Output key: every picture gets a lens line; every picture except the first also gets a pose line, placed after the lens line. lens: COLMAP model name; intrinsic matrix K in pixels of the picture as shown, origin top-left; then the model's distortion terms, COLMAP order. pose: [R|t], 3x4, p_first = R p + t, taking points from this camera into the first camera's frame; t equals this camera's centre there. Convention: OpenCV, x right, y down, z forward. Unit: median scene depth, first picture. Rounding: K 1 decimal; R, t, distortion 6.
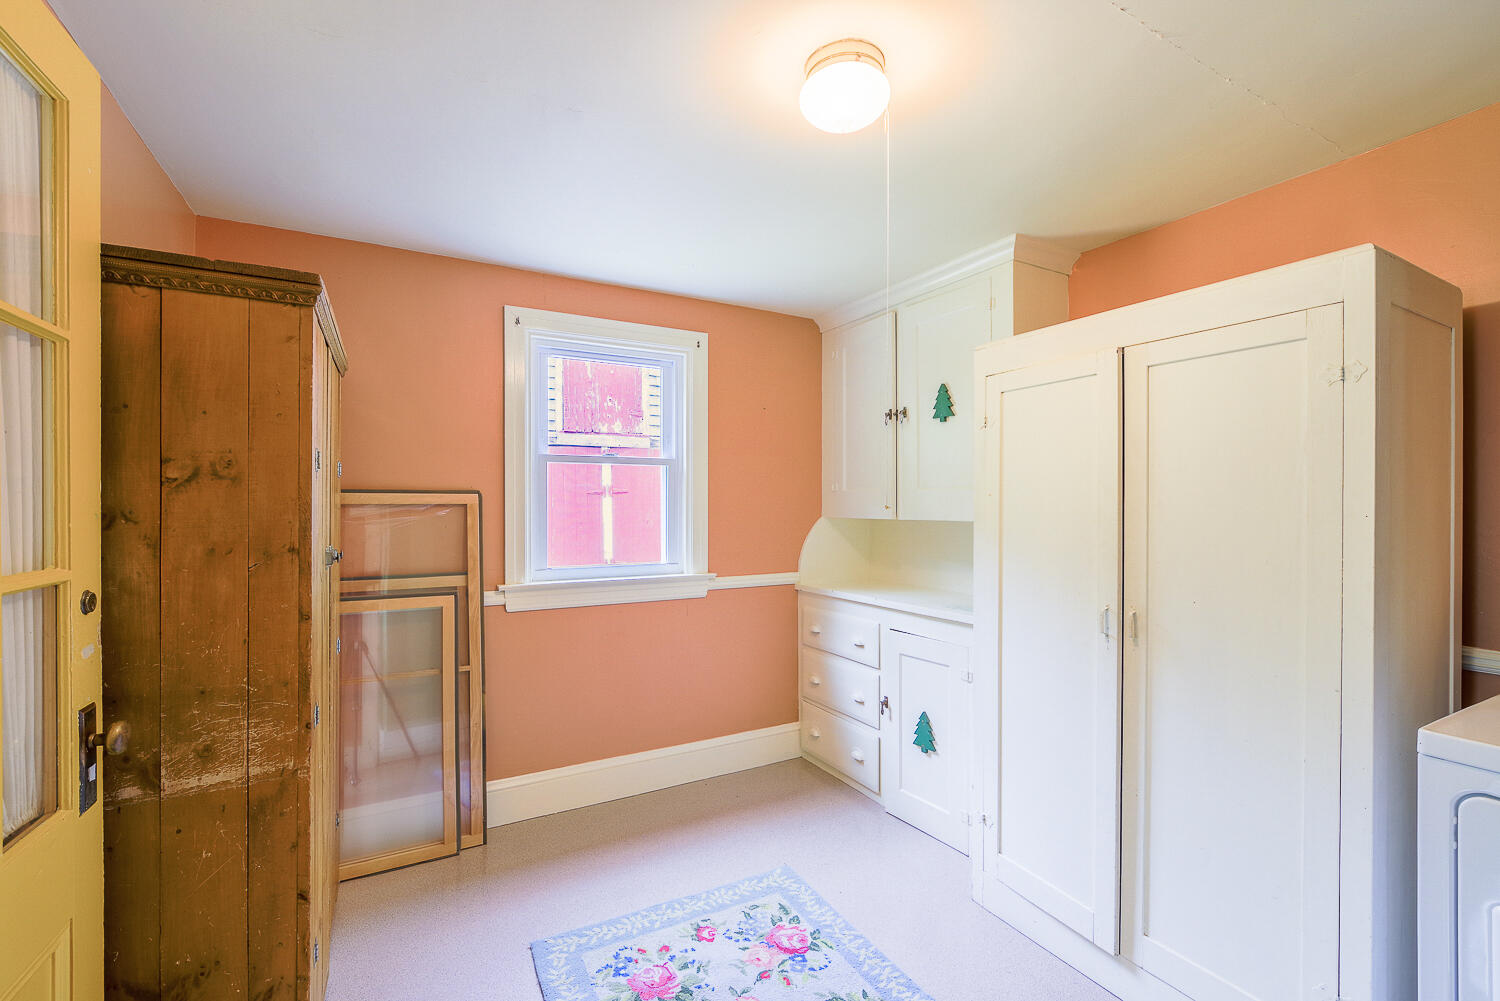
lens RADIAL K [[658.2, 0, 747.8], [0, 658.2, 503.1], [0, 0, 1]] dist [-0.002397, -0.000434]
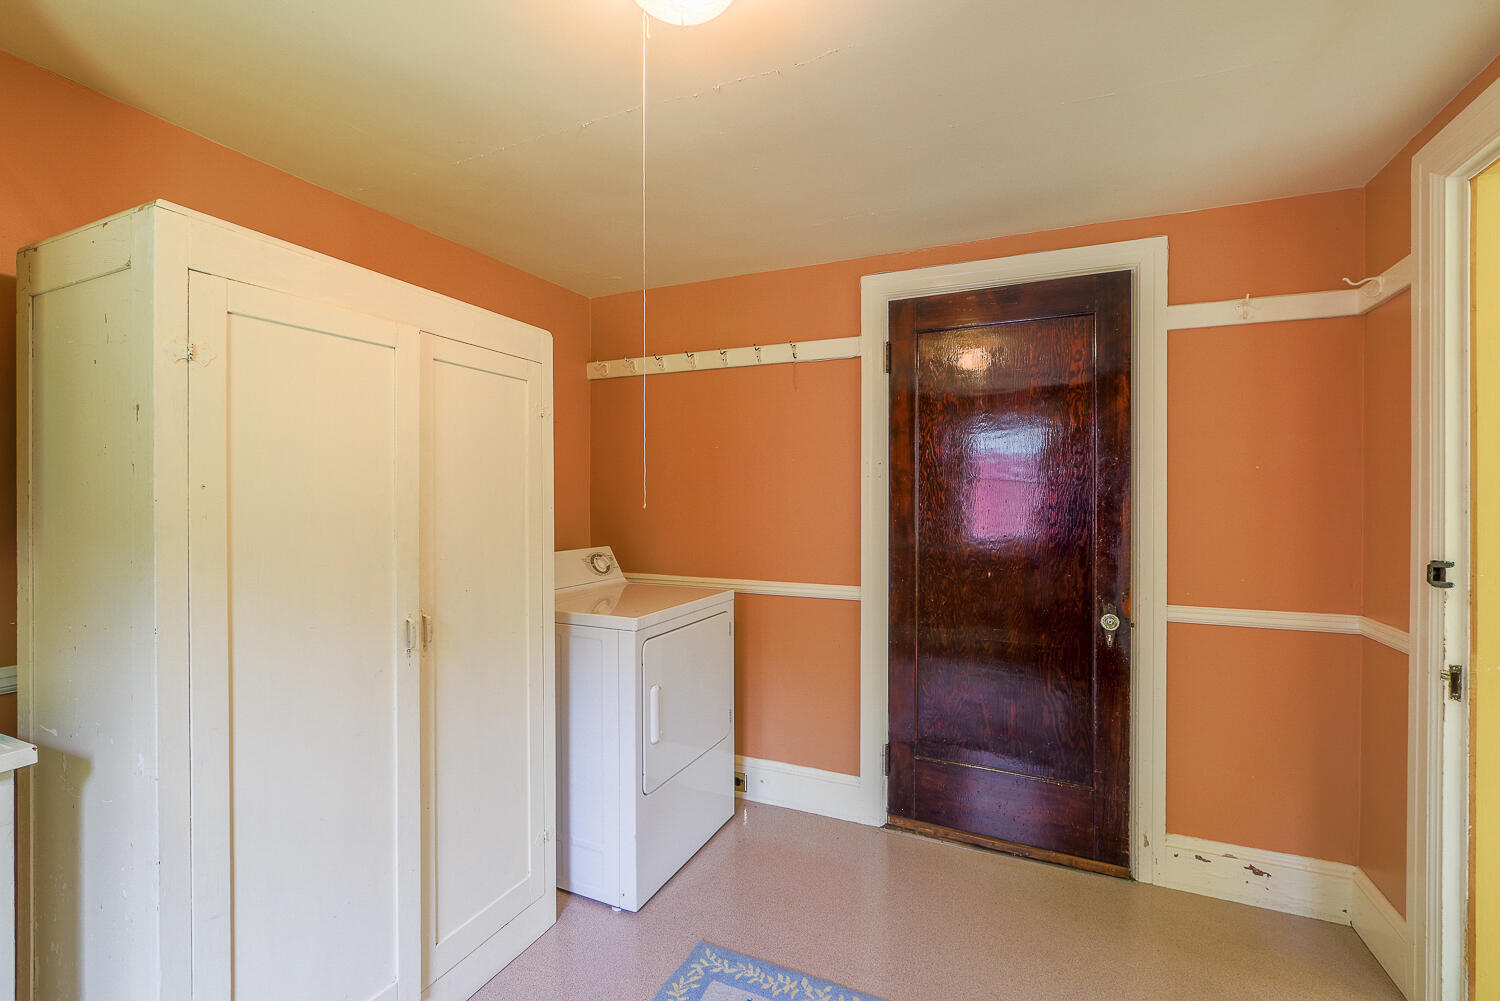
lens RADIAL K [[658.2, 0, 747.8], [0, 658.2, 503.1], [0, 0, 1]] dist [-0.002397, -0.000434]
pose [[-0.595729, -0.004901, 0.803171, -0.442546], [-0.000389, 0.999983, 0.005813, -0.001475], [-0.803186, 0.003150, -0.595721, 1.180503]]
